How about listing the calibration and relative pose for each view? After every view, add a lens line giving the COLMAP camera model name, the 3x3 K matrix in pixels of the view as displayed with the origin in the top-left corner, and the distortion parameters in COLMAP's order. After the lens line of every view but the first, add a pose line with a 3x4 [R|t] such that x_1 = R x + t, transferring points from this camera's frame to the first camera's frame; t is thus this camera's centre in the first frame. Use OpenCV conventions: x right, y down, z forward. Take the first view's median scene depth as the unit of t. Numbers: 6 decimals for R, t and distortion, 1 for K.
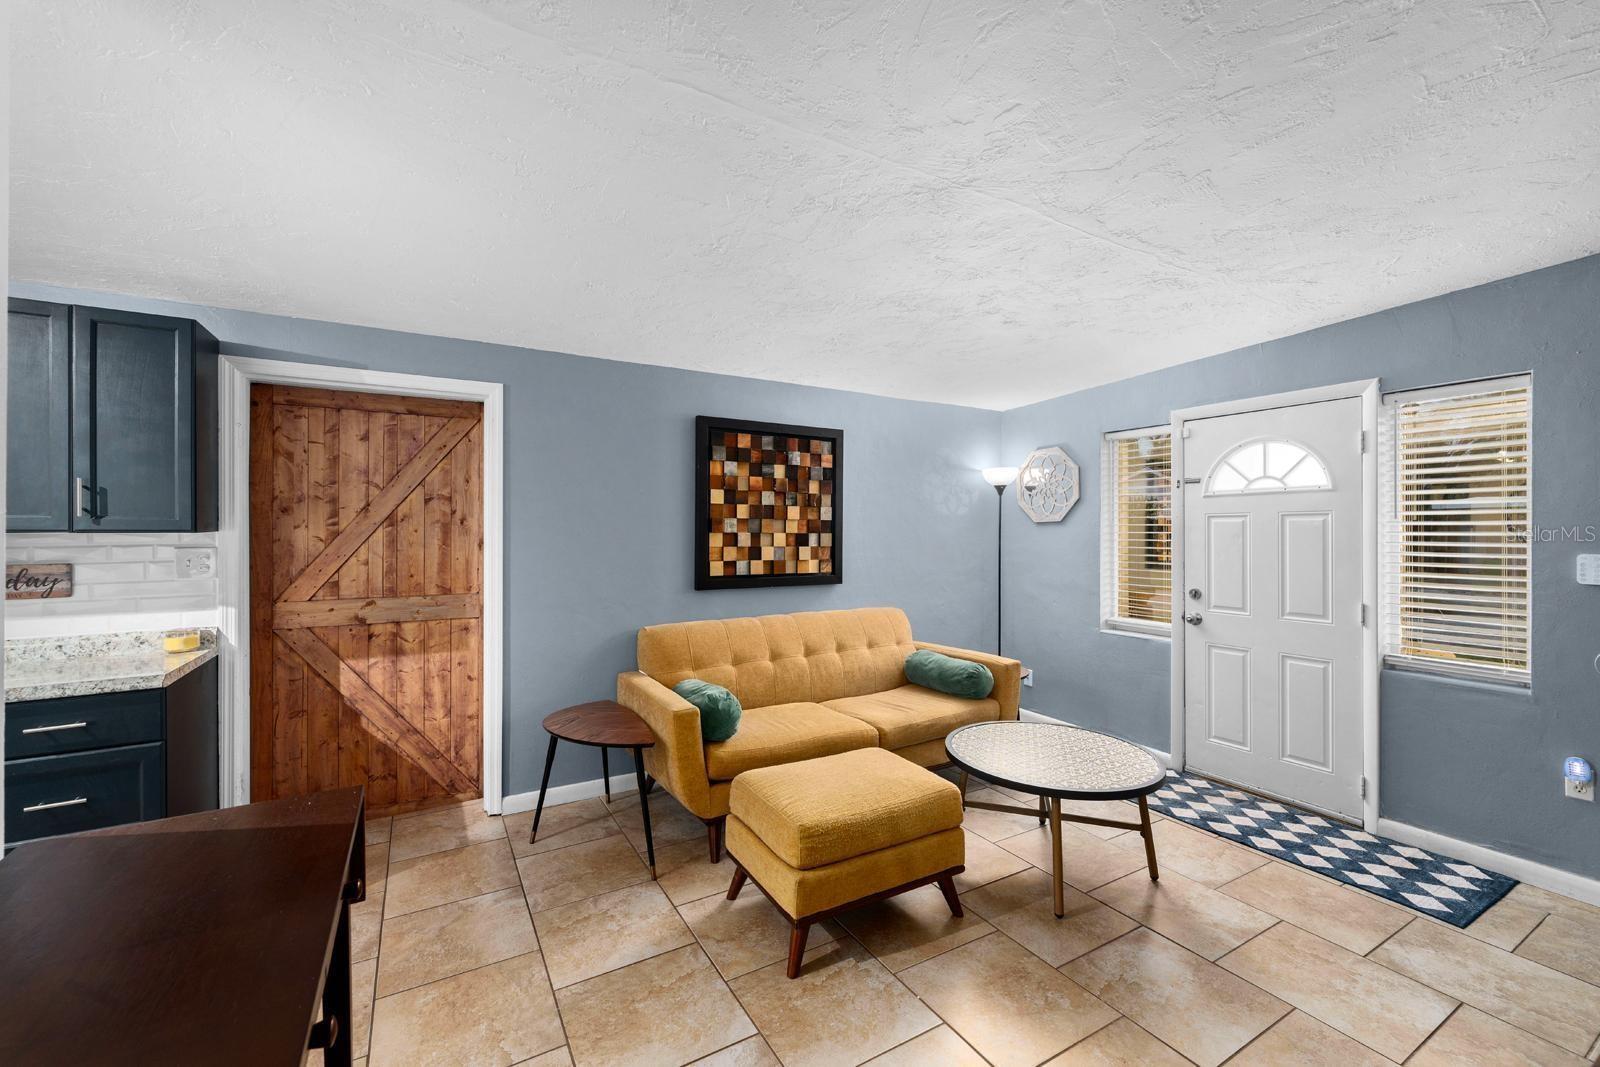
lens RADIAL K [[646.1, 0, 794.5], [0, 646.1, 531.7], [0, 0, 1]] dist [-0.002298, -0.000822]
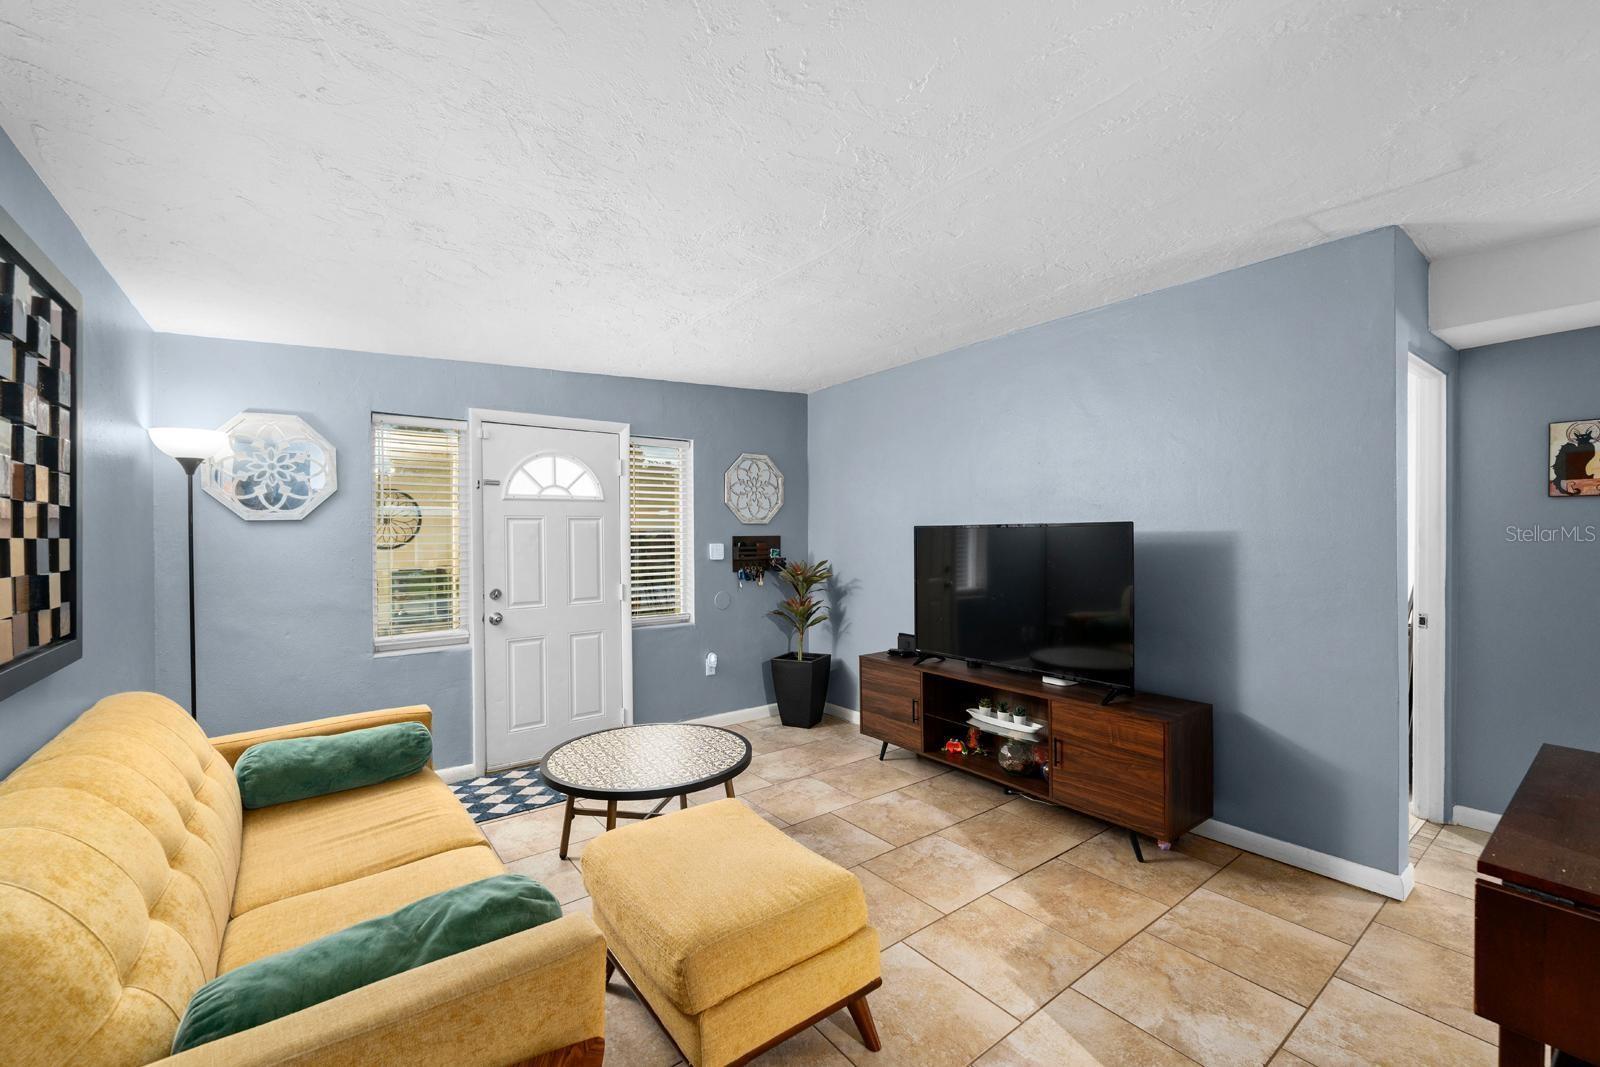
lens RADIAL K [[646.1, 0, 806.9], [0, 646.1, 538.4], [0, 0, 1]] dist [-0.002298, -0.000822]
pose [[-0.128160, -0.011382, 0.991688, -0.455794], [0.005602, 0.999910, 0.012200, -0.001399], [-0.991738, 0.007119, -0.128084, 0.650710]]
